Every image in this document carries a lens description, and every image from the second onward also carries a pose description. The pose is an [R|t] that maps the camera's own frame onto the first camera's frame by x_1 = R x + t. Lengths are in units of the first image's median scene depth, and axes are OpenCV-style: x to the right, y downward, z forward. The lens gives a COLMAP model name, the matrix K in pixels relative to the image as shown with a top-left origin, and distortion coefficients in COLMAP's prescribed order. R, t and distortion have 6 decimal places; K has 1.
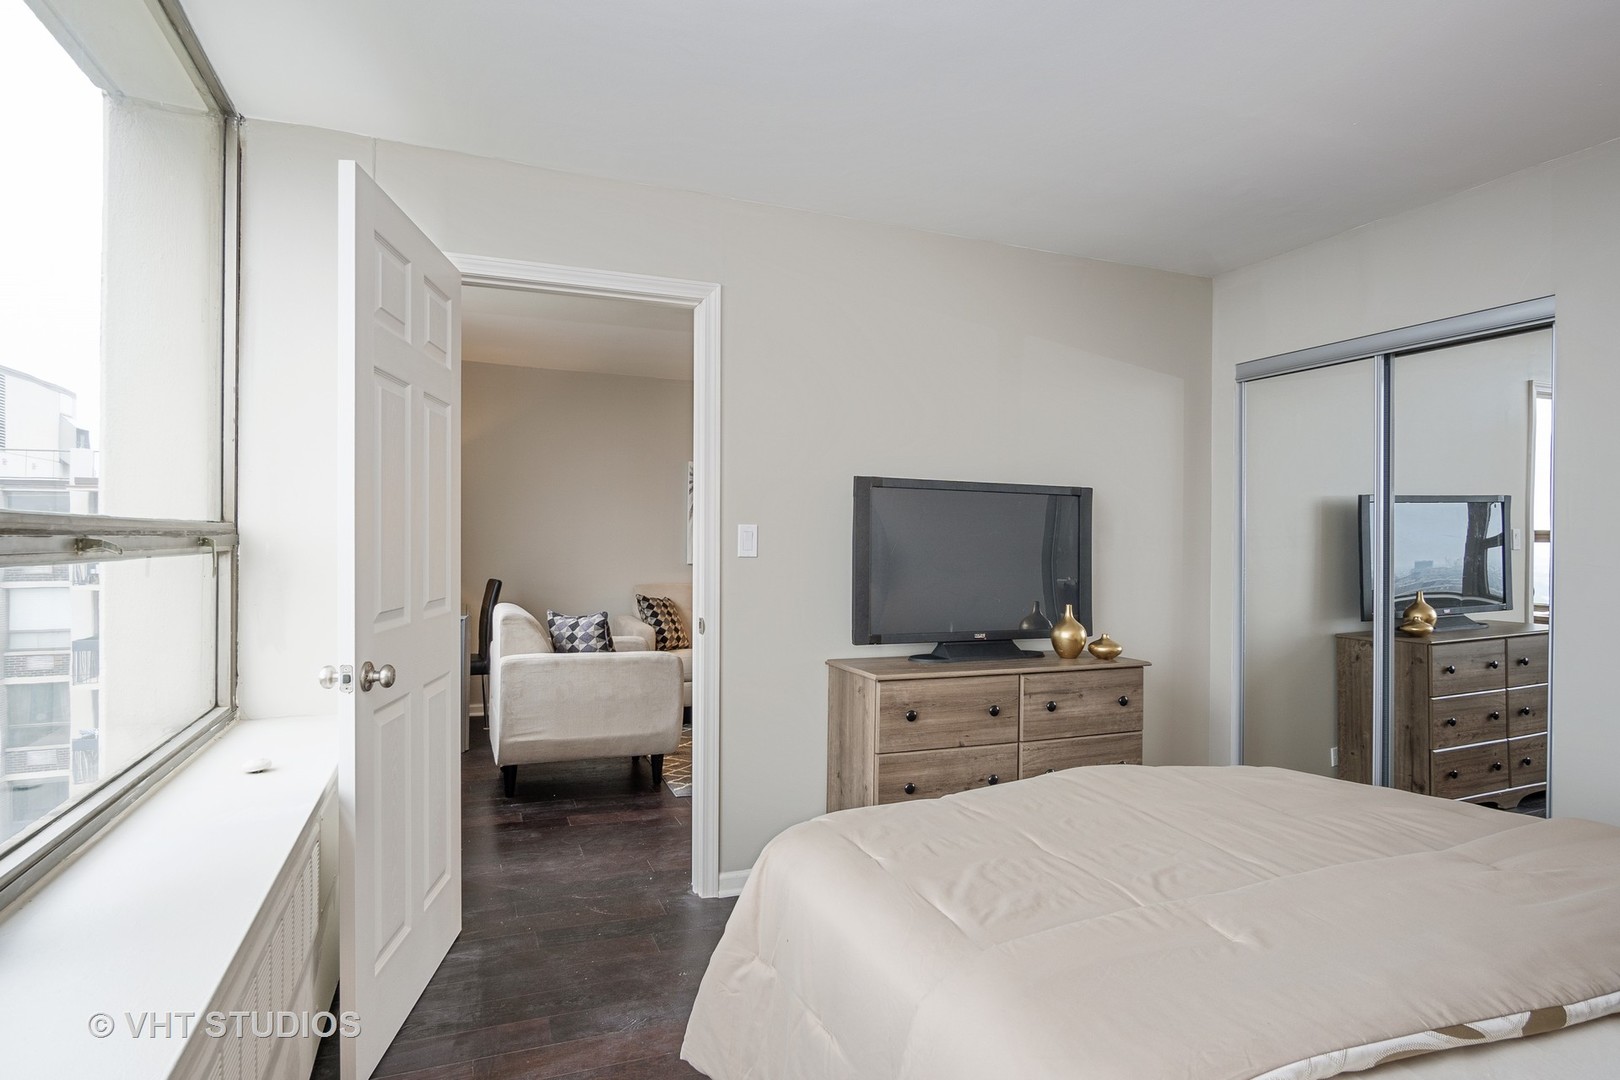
lens RADIAL K [[870.8, 0, 814.2], [0, 870.8, 542.9], [0, 0, 1]] dist [0.001695, 0.001163]
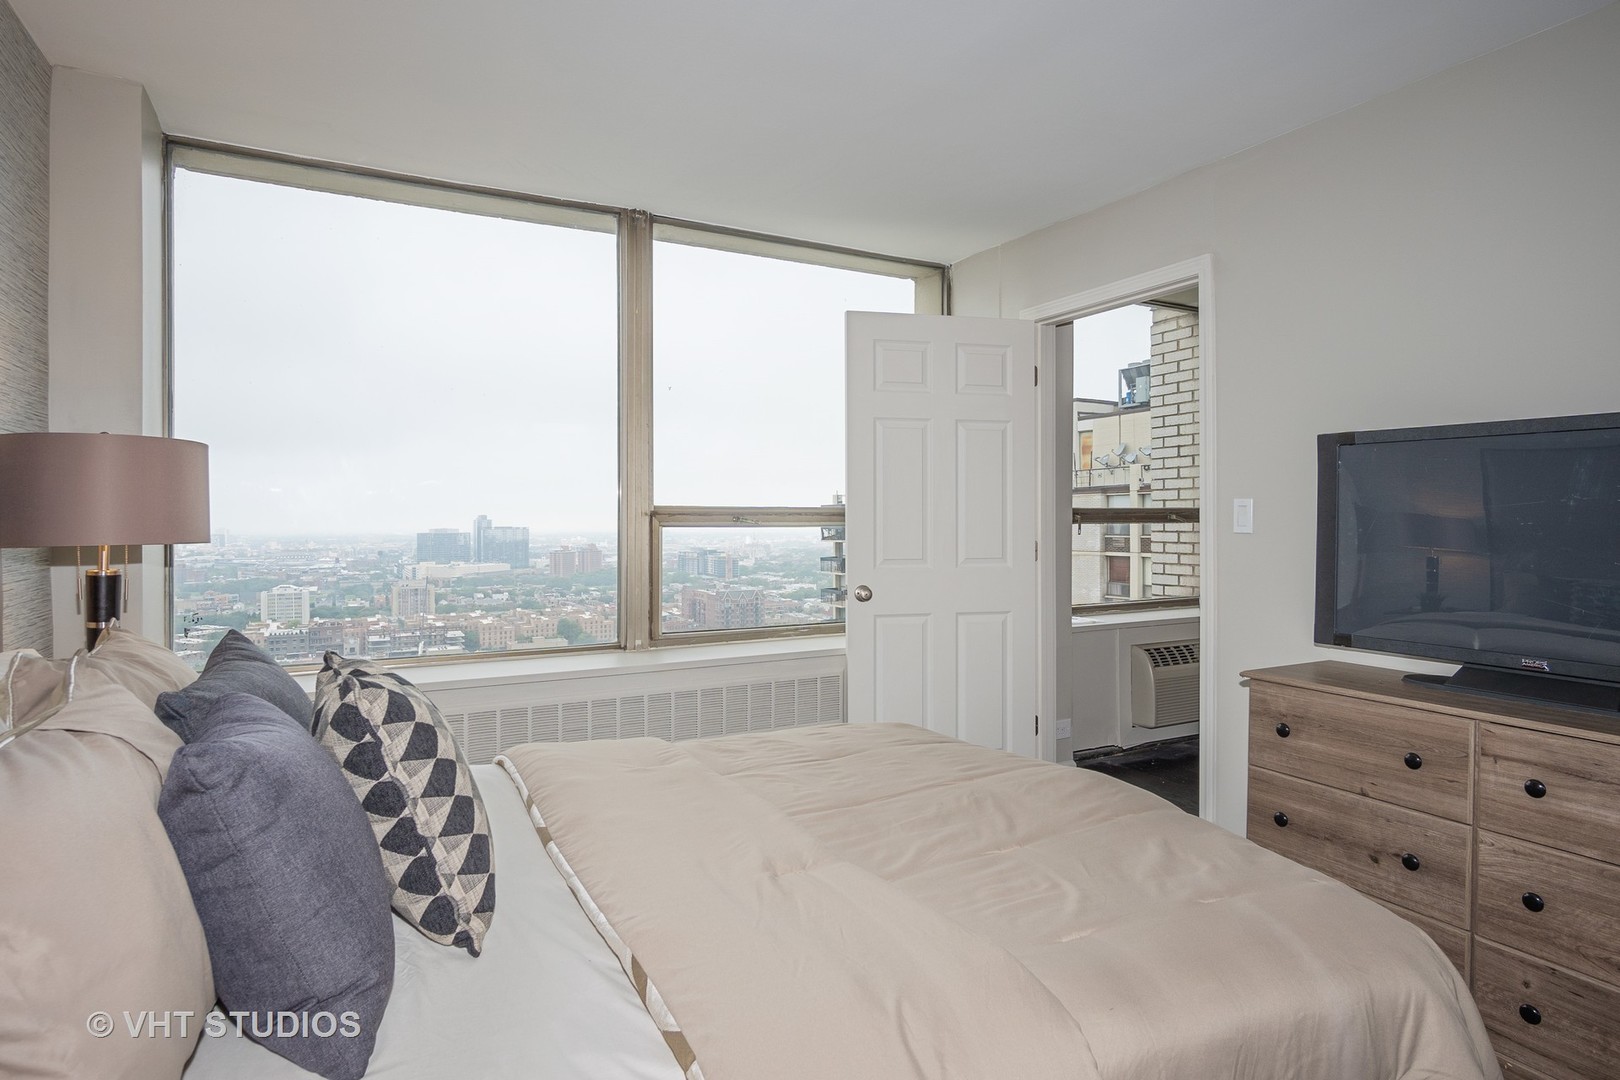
lens RADIAL K [[870.8, 0, 812.2], [0, 870.8, 533.6], [0, 0, 1]] dist [0.001695, 0.001163]
pose [[0.120798, 0.007457, -0.992649, 0.833769], [-0.002980, 0.999970, 0.007149, 0.011307], [0.992673, 0.002094, 0.120816, 0.453355]]
